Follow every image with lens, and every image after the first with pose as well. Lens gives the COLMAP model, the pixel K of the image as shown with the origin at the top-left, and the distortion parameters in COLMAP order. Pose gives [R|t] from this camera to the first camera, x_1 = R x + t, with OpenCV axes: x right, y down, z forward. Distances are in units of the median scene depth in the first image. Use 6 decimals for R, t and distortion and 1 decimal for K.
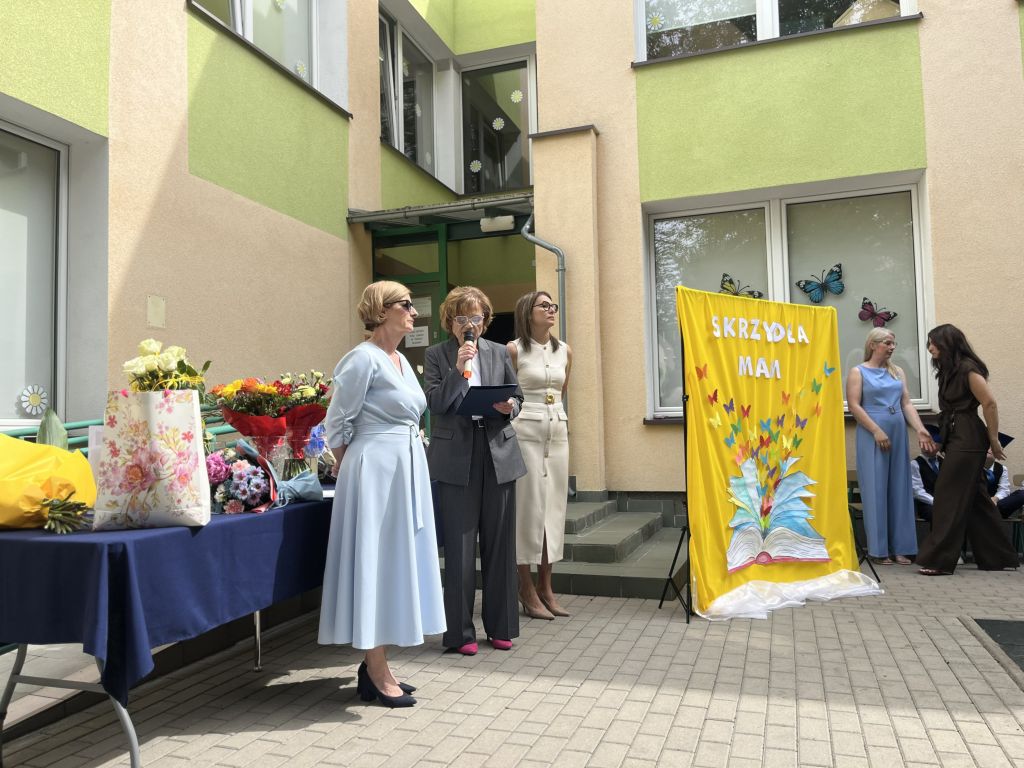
lens RADIAL K [[772.7, 0, 515.9], [0, 772.7, 382.0], [0, 0, 1]] dist [0.036092, -0.059634]
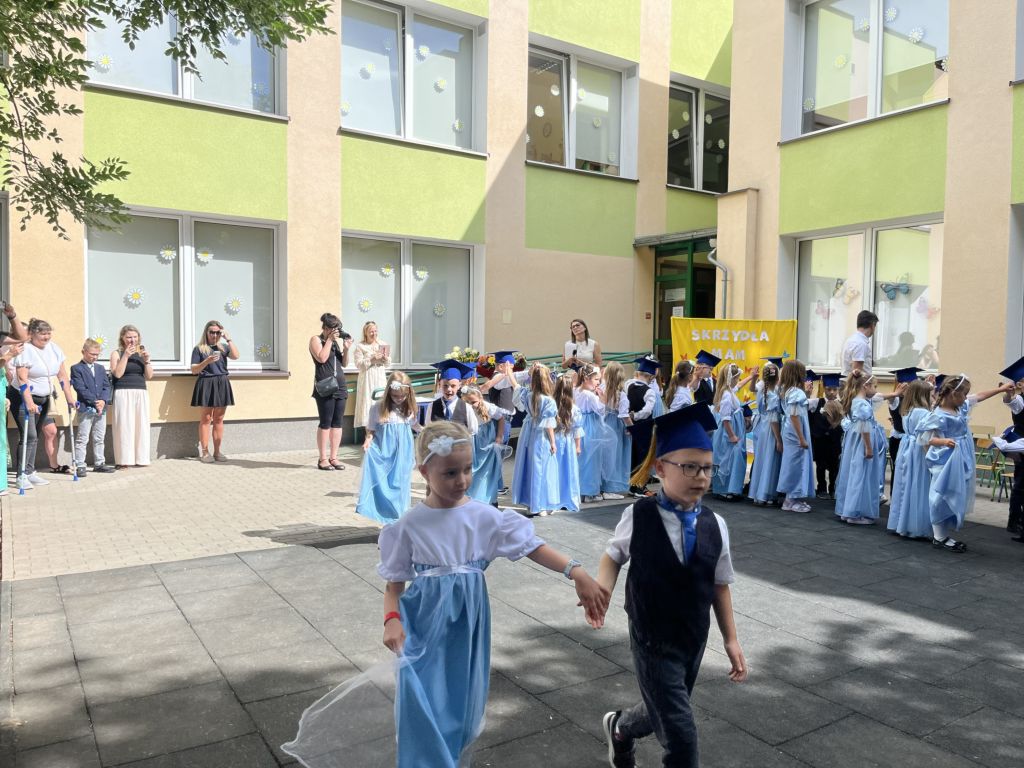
lens RADIAL K [[772.7, 0, 512.7], [0, 772.7, 384.7], [0, 0, 1]] dist [0.036092, -0.059634]
pose [[0.785807, 0.061510, -0.615406, 0.758781], [0.007721, 0.993989, 0.109208, -0.111205], [0.618424, -0.090567, 0.780608, -0.614952]]
